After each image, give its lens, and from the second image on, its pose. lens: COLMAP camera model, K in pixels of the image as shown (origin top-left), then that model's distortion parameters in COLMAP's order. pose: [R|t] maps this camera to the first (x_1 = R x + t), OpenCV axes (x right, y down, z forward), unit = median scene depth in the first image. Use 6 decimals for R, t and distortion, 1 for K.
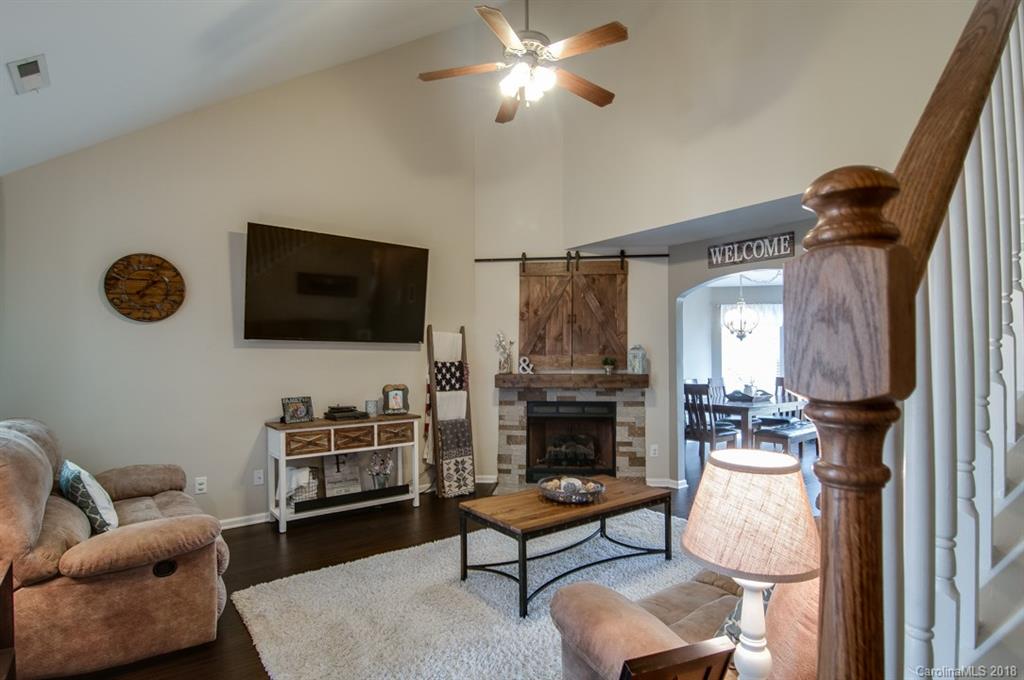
lens RADIAL K [[510.0, 0, 465.2], [0, 510.0, 361.5], [0, 0, 1]] dist [-0.016422, -0.003561]
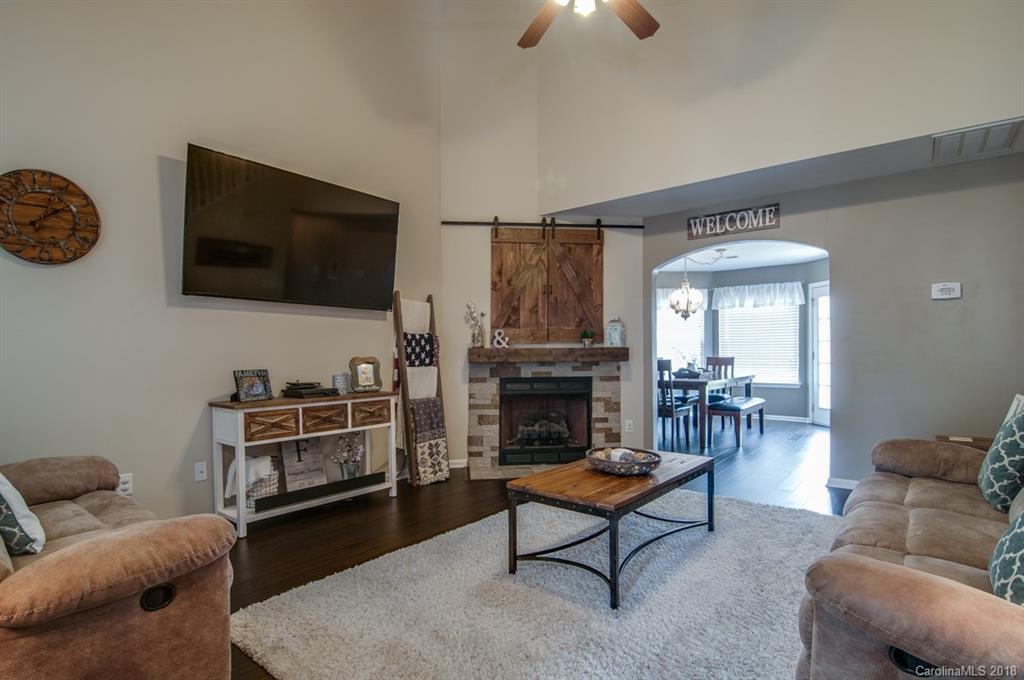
lens RADIAL K [[510.0, 0, 468.9], [0, 510.0, 363.4], [0, 0, 1]] dist [-0.016422, -0.003561]
pose [[0.973680, -0.002788, 0.227903, -0.168566], [-0.000460, 0.999899, 0.014199, 0.045220], [-0.227920, -0.013931, 0.973580, 0.129581]]
